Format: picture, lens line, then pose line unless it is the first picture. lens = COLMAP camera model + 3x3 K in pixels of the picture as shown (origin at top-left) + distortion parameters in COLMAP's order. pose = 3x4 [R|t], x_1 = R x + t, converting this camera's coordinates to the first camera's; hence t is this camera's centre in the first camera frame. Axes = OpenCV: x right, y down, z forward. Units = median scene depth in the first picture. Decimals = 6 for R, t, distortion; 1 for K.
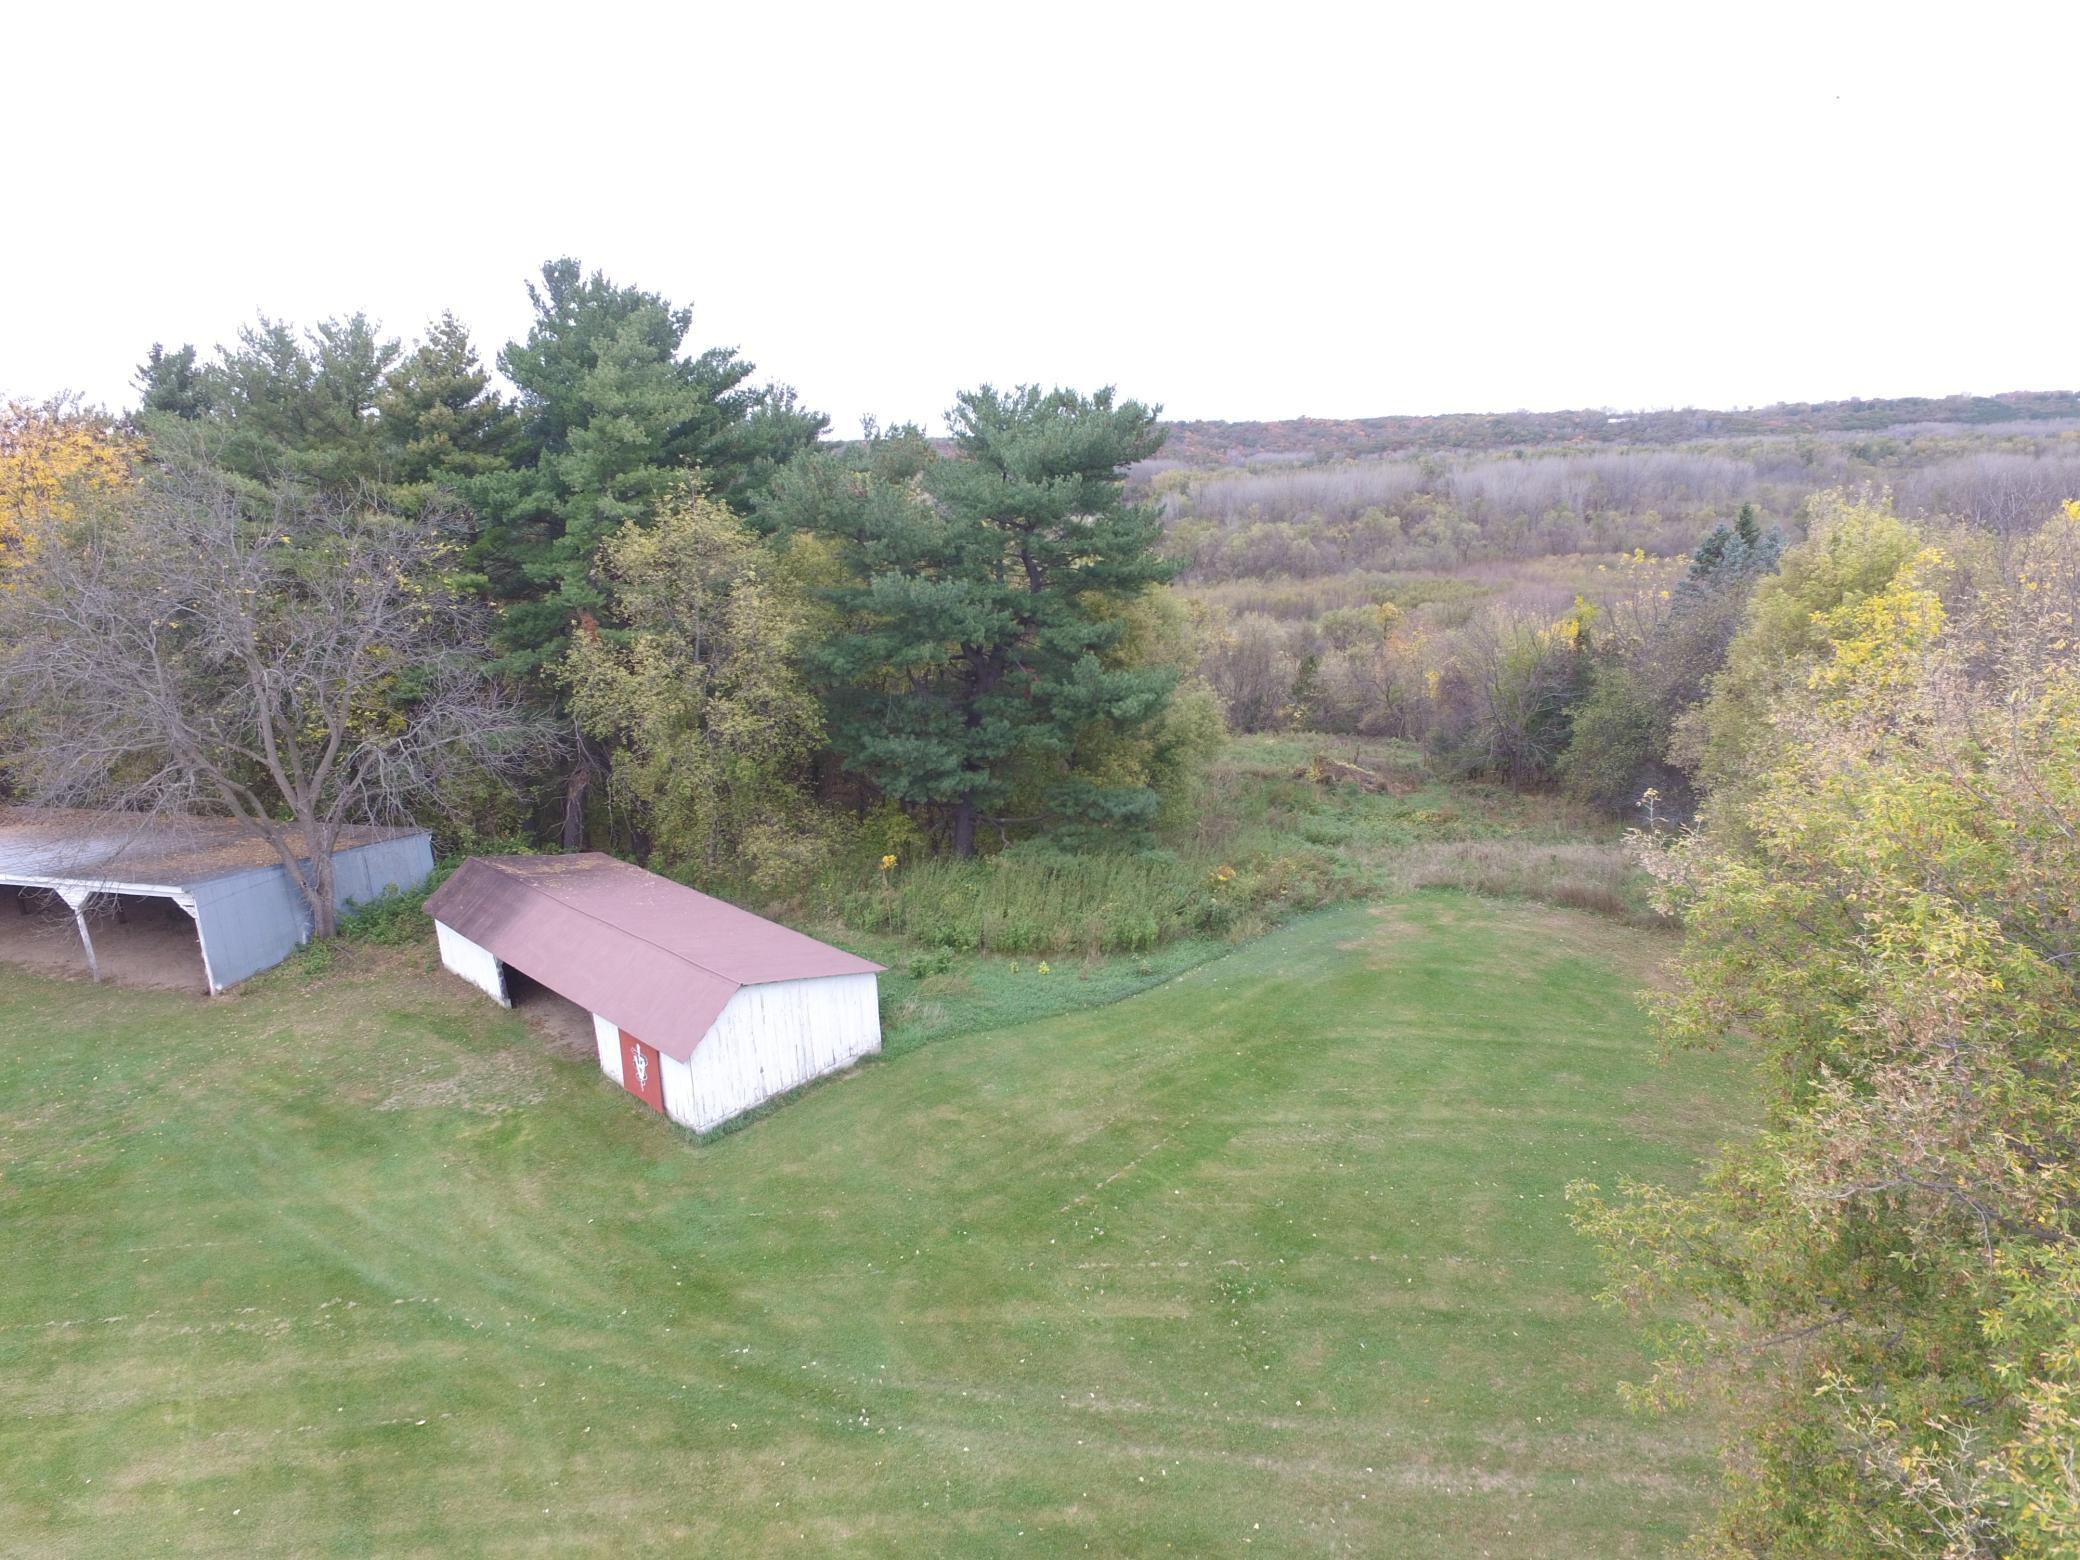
lens RADIAL K [[1202.5, 0, 1045.6], [0, 1202.5, 769.3], [0, 0, 1]] dist [-0.007840, 0.009653]
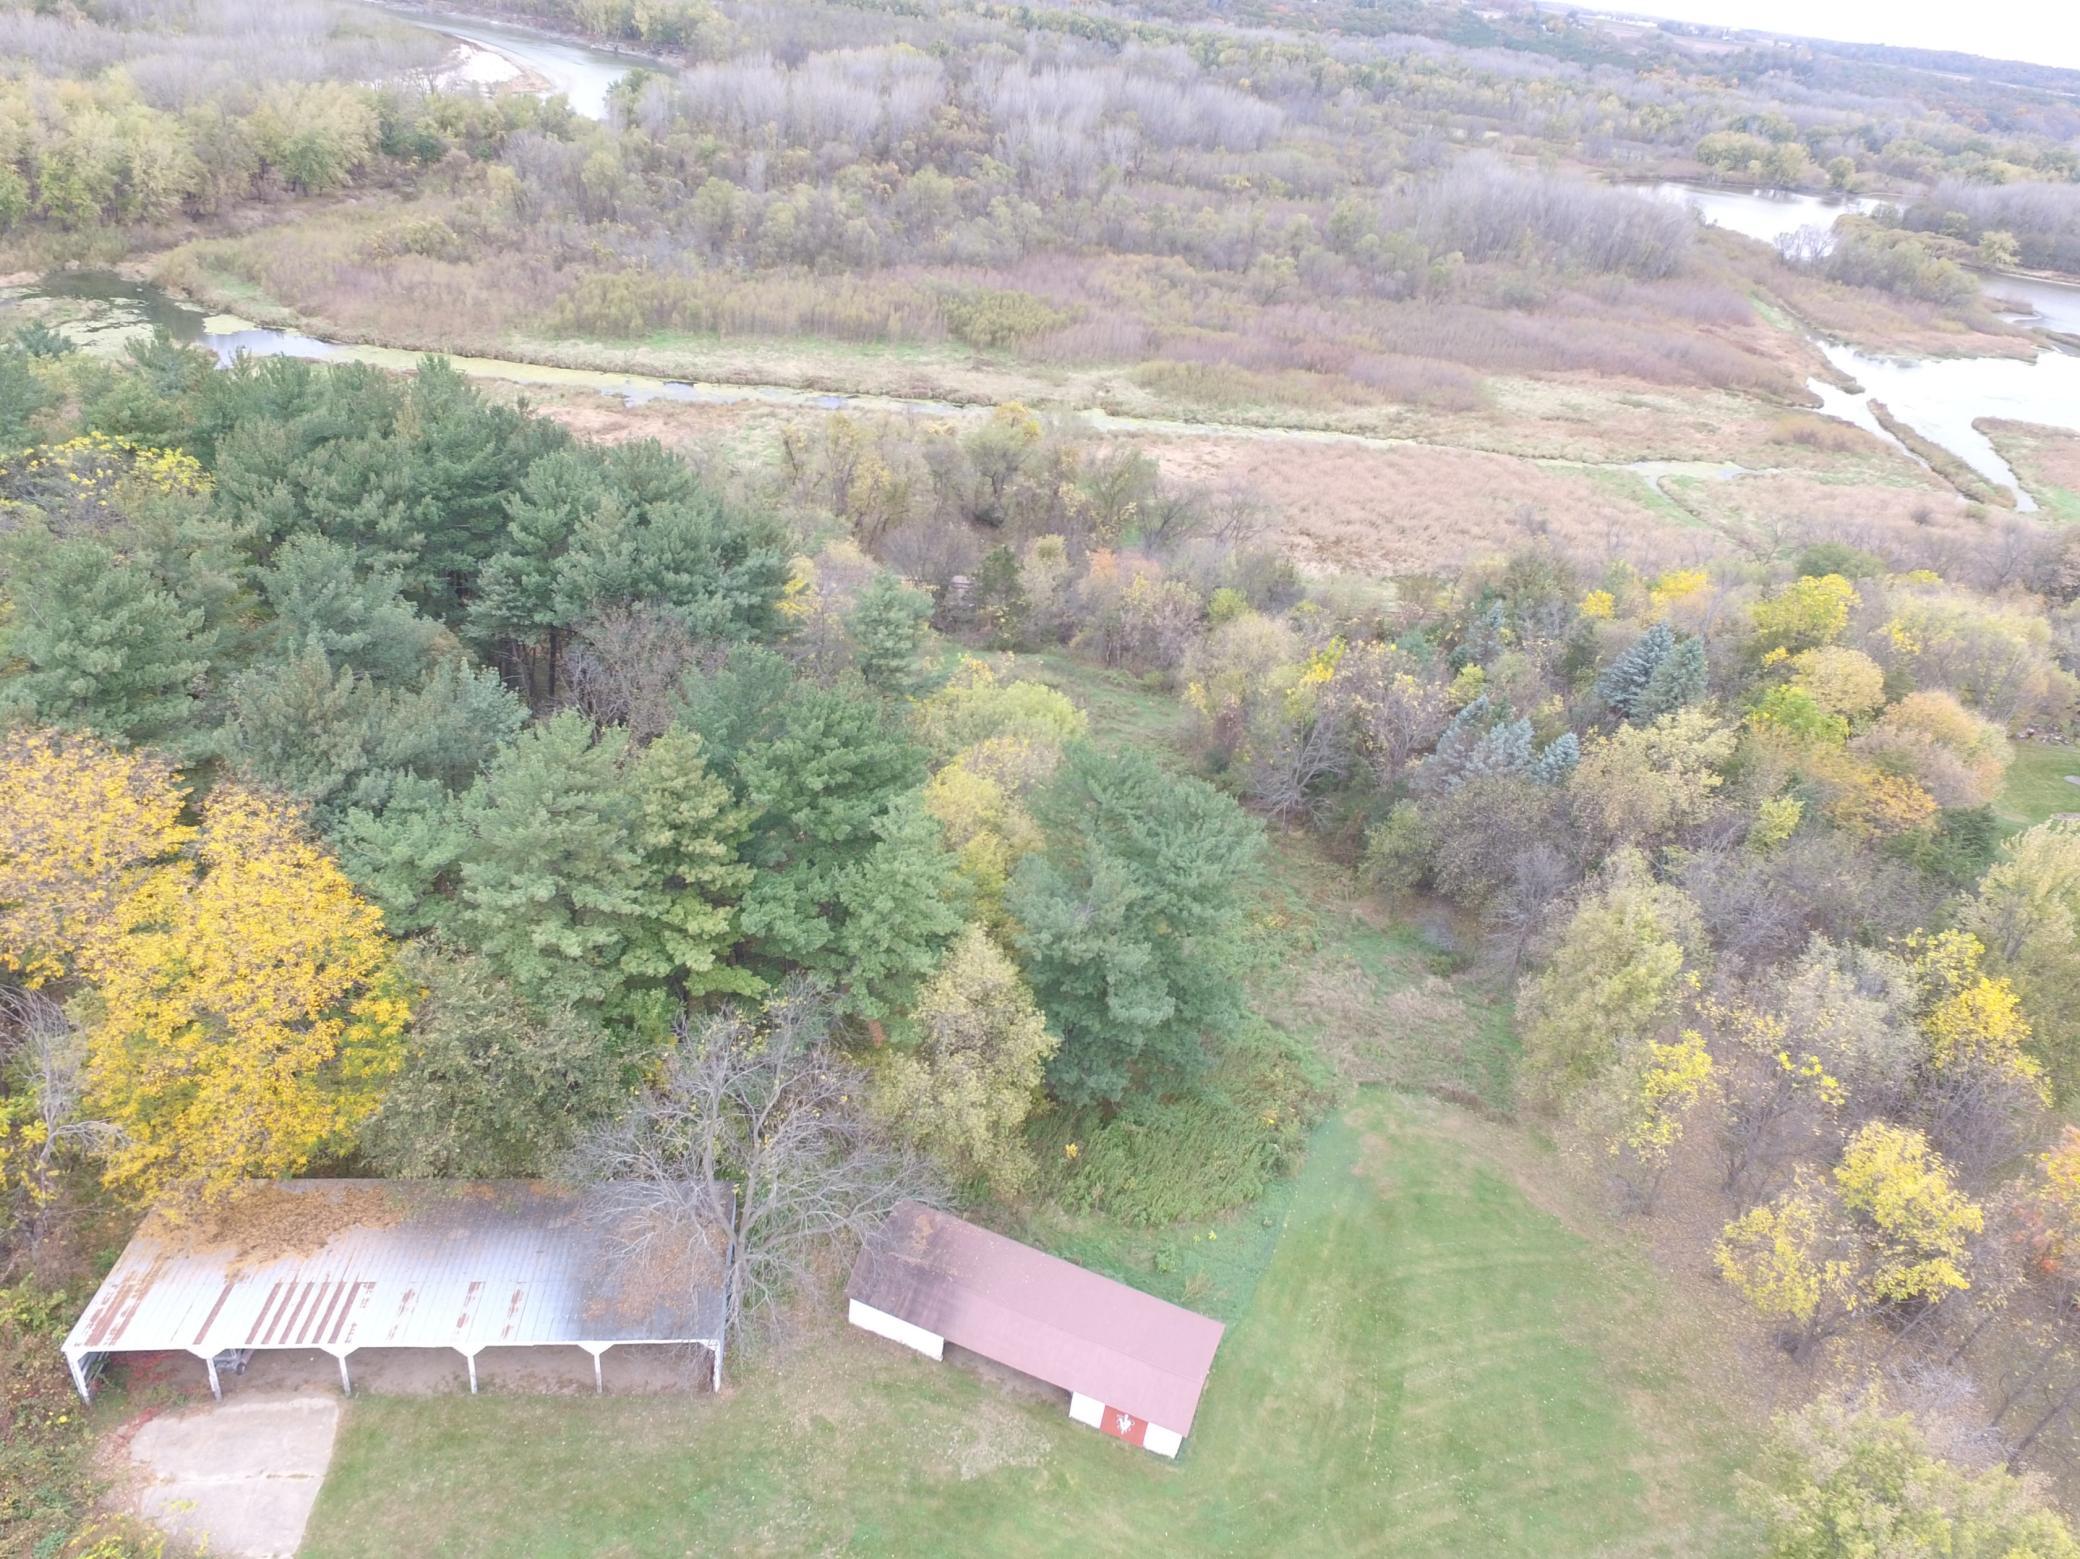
lens RADIAL K [[1429.2, 0, 1041.1], [0, 1429.2, 762.6], [0, 0, 1]] dist [-0.007753, 0.008328]
pose [[0.911869, -0.061798, 0.405803, -0.894676], [-0.055414, 0.961020, 0.270870, -0.889902], [-0.406724, -0.269485, 0.872900, -0.353125]]
